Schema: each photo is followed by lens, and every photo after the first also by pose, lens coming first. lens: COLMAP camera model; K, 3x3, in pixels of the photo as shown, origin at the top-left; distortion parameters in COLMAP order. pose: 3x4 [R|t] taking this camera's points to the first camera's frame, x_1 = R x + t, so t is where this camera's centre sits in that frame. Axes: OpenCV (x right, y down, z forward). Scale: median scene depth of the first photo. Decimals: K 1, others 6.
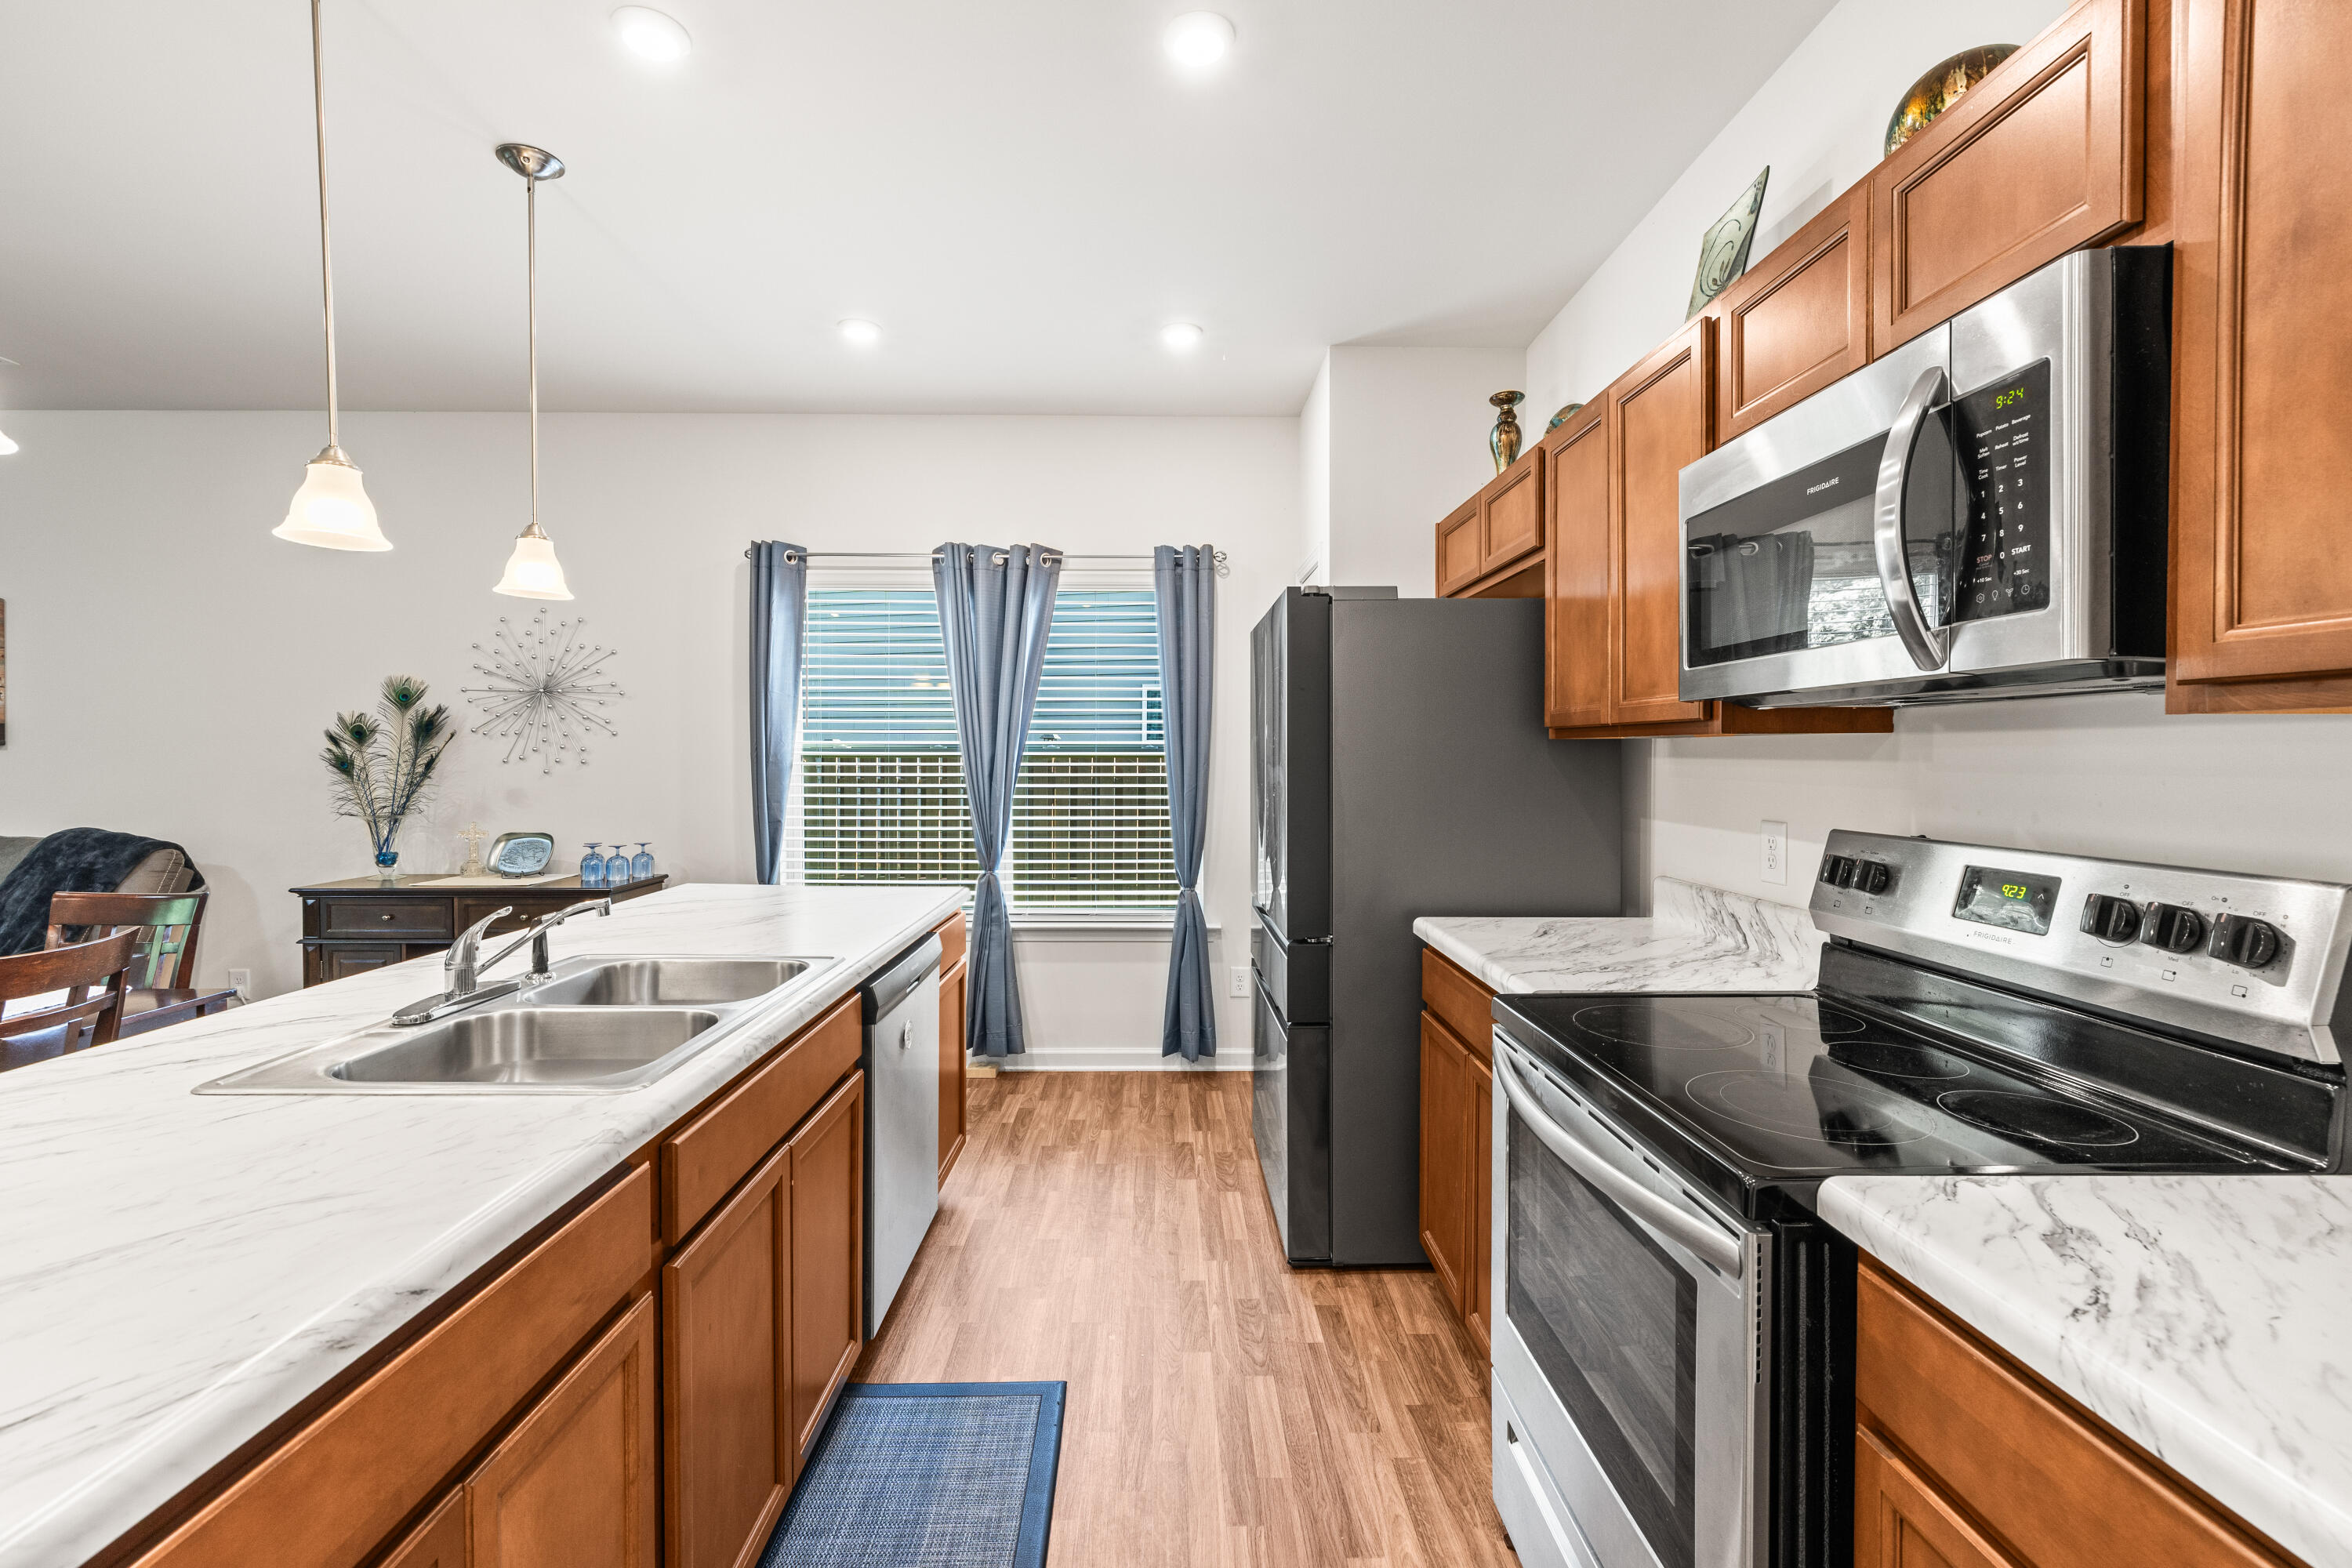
lens RADIAL K [[992.1, 0, 1174.7], [0, 992.1, 770.7], [0, 0, 1]] dist [0.001916, 0.000032]
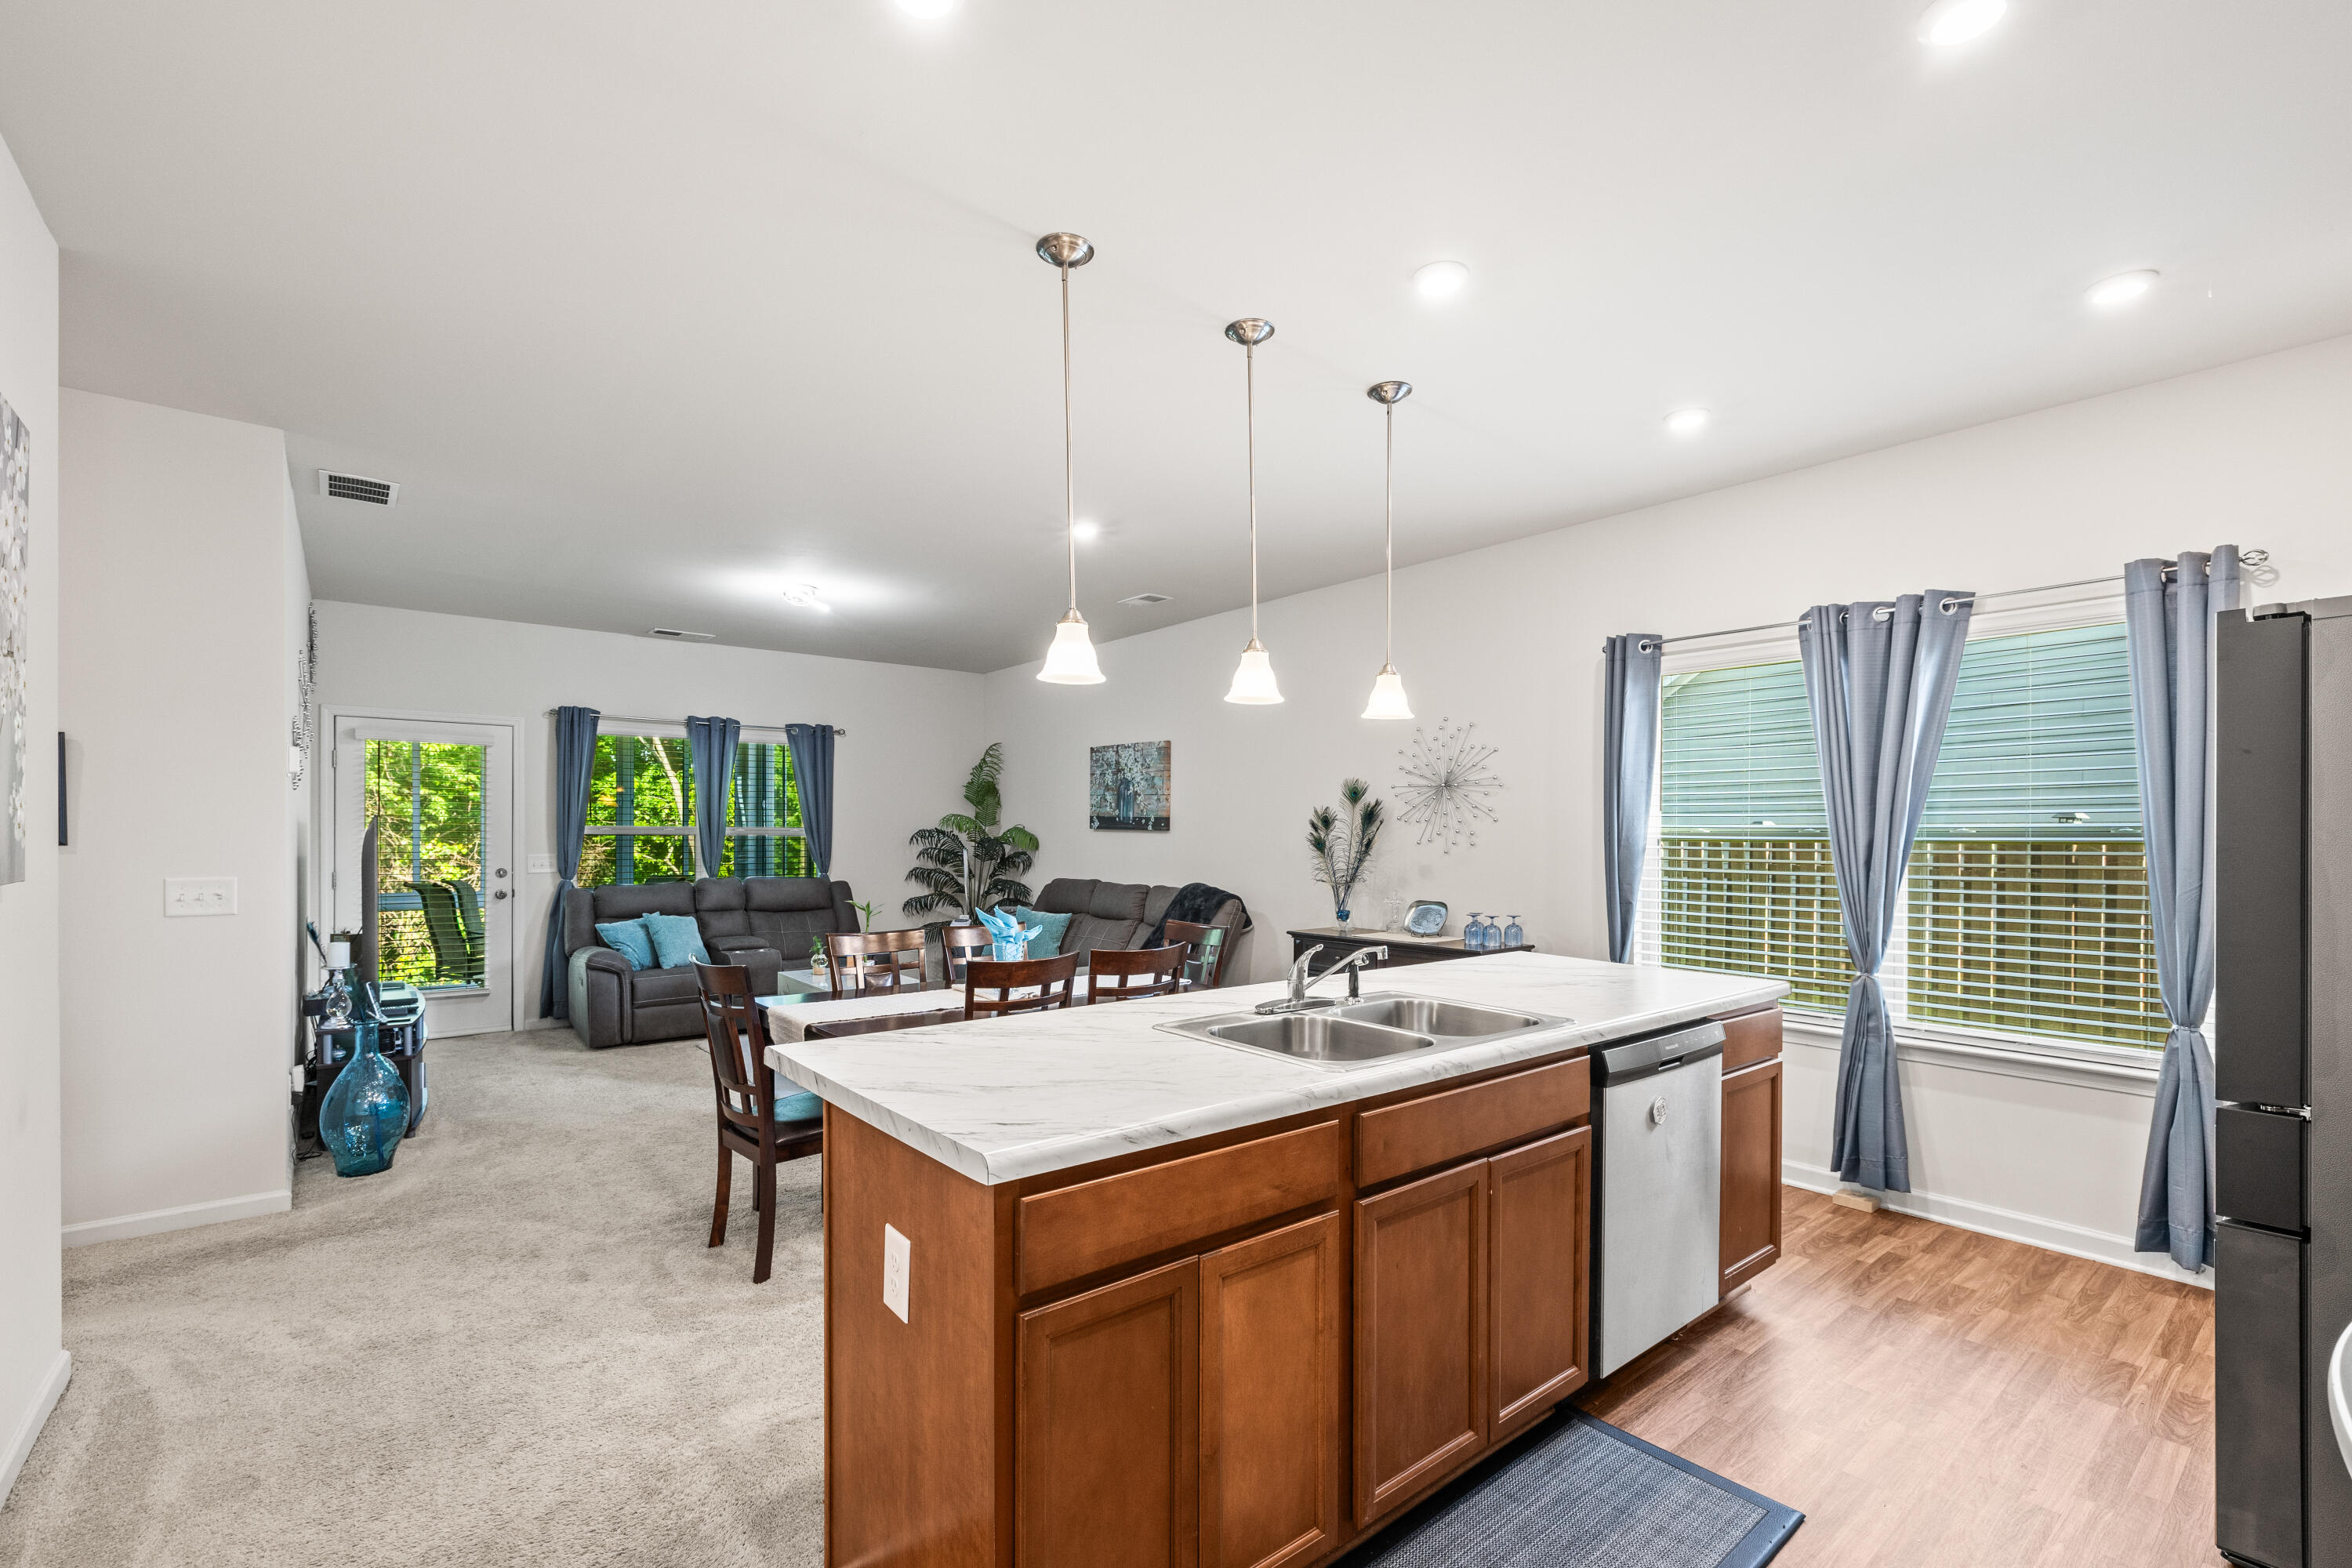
lens RADIAL K [[992.1, 0, 1169.2], [0, 992.1, 835.5], [0, 0, 1]] dist [0.001916, 0.000032]
pose [[0.629009, 0.002450, -0.777394, 0.108981], [-0.016393, 0.999814, -0.010113, -0.001177], [0.777225, 0.019105, 0.628932, -0.028120]]
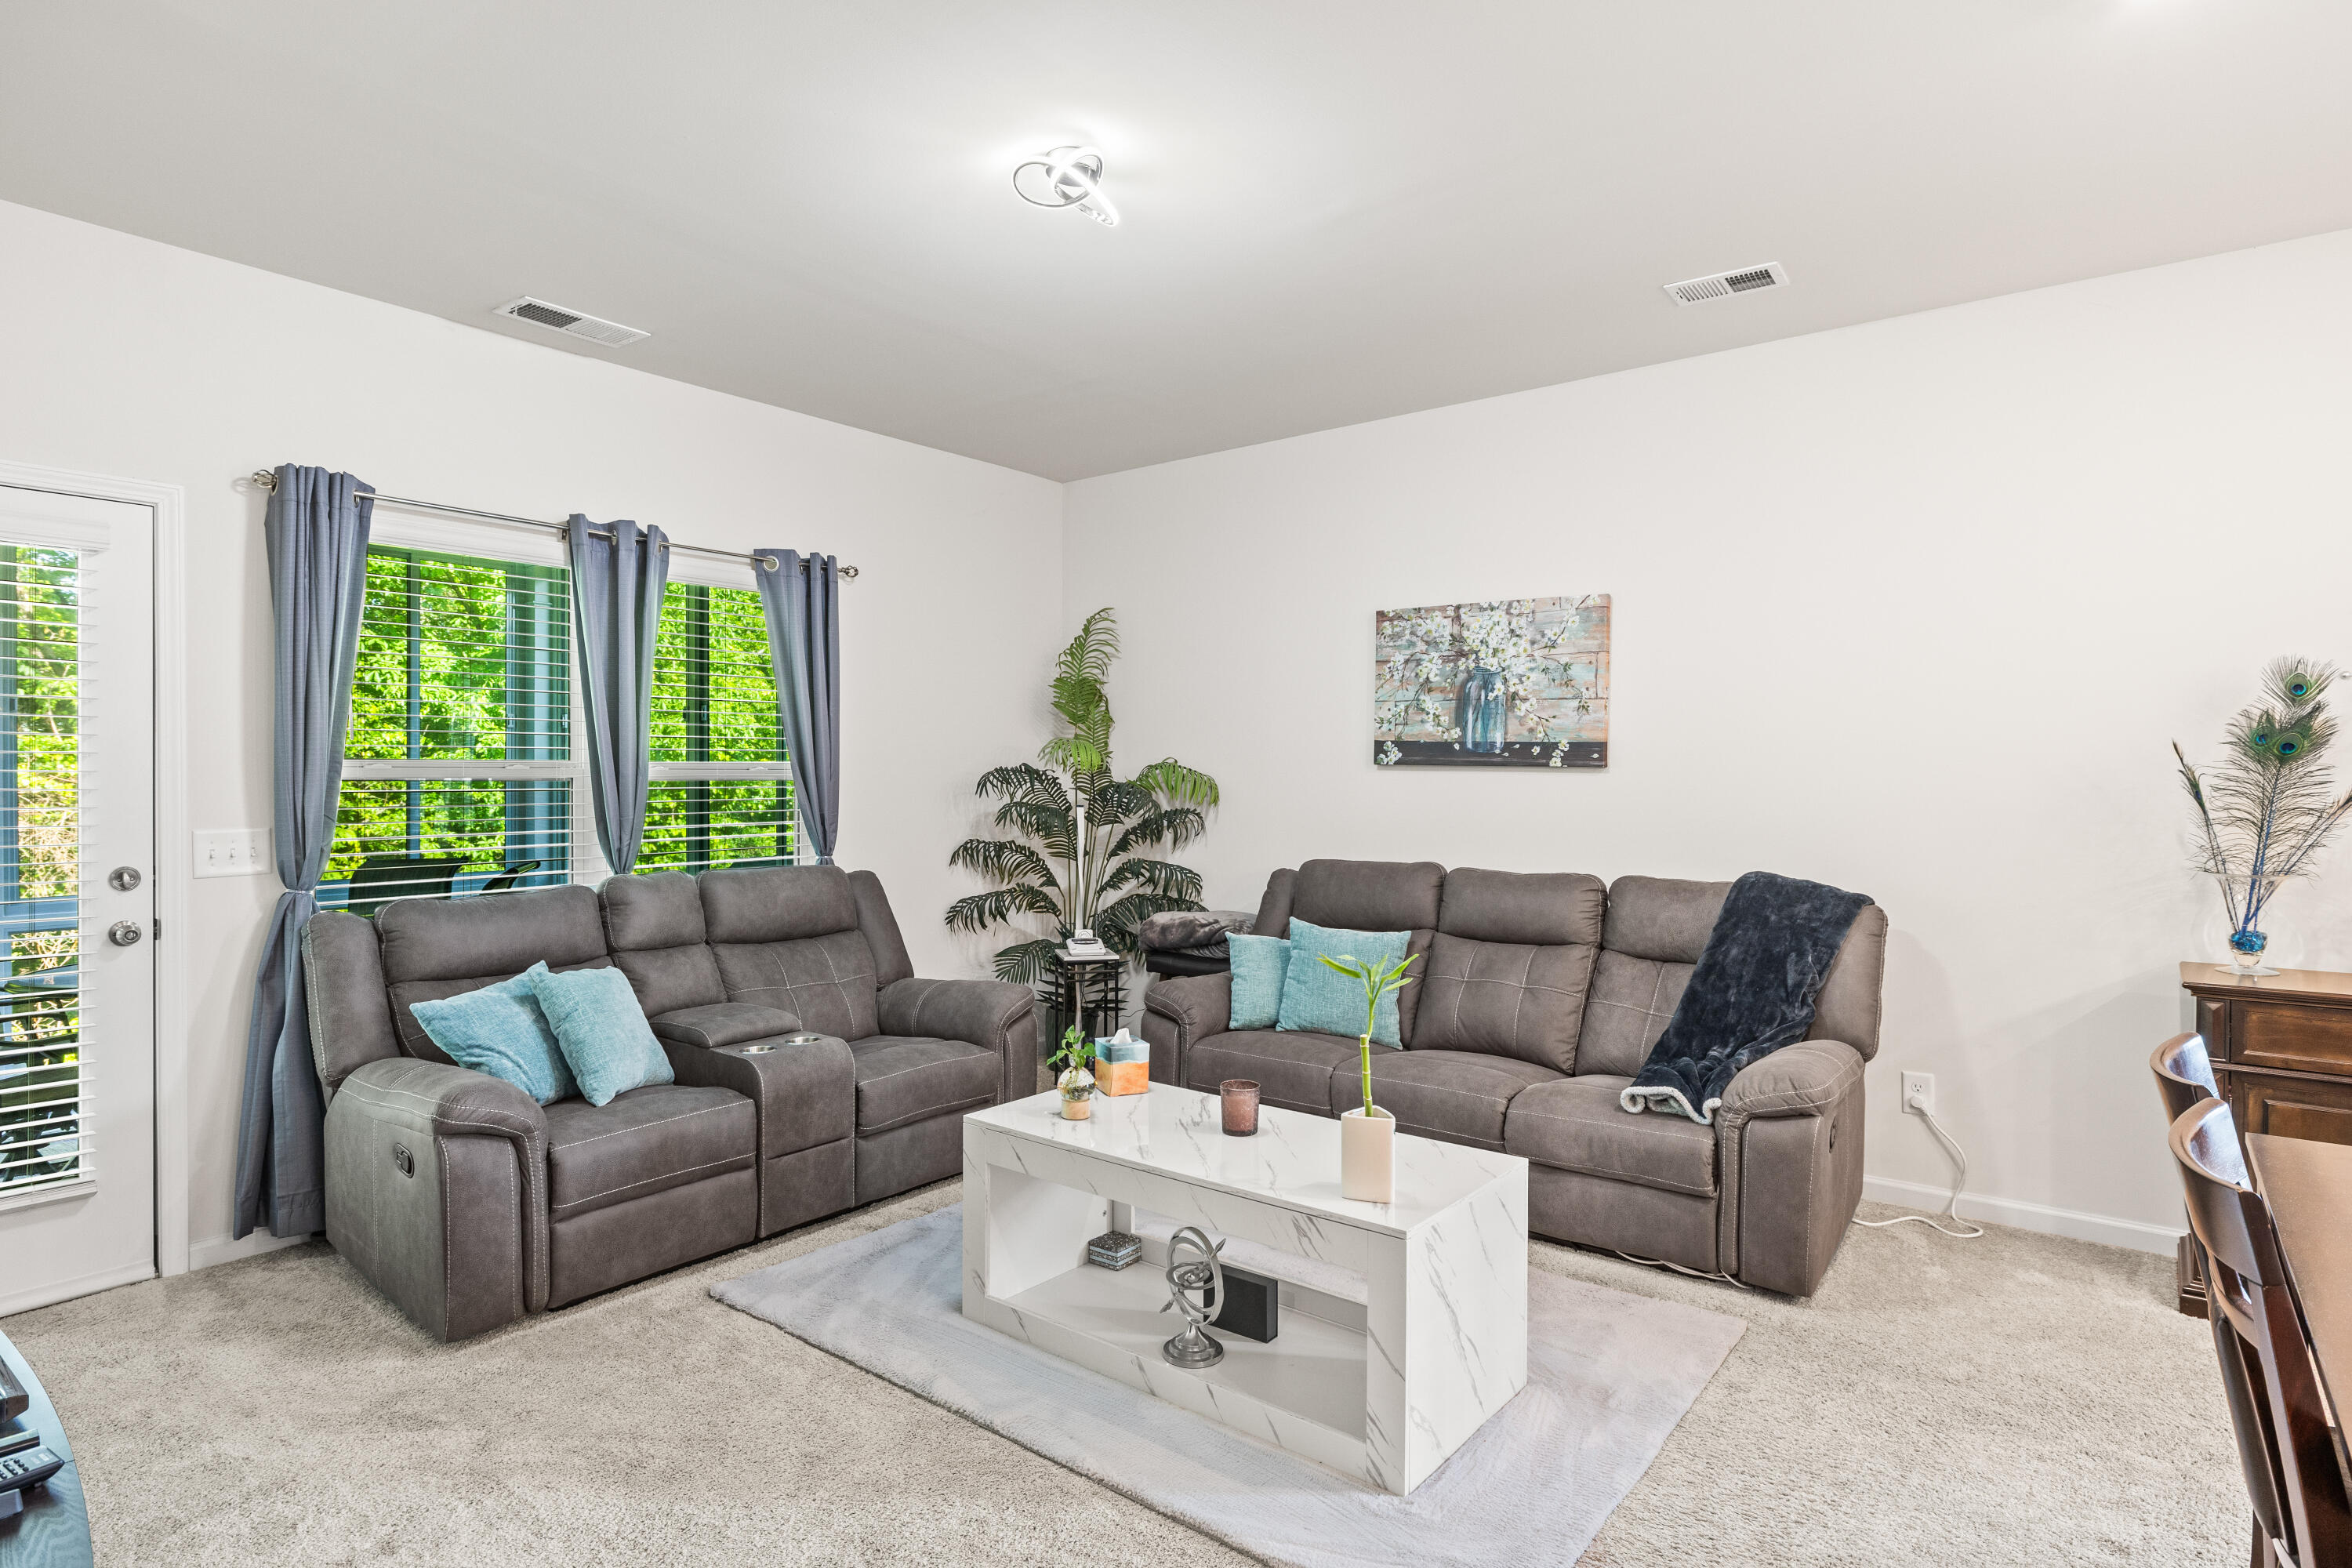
lens RADIAL K [[1248.0, 0, 1177.5], [0, 1248.0, 782.1], [0, 0, 1]] dist [-0.001959, -0.001126]
pose [[0.786359, 0.003990, -0.617756, -0.913003], [-0.010648, 0.999918, -0.007096, -0.002182], [0.617677, 0.012158, 0.786338, -0.070123]]
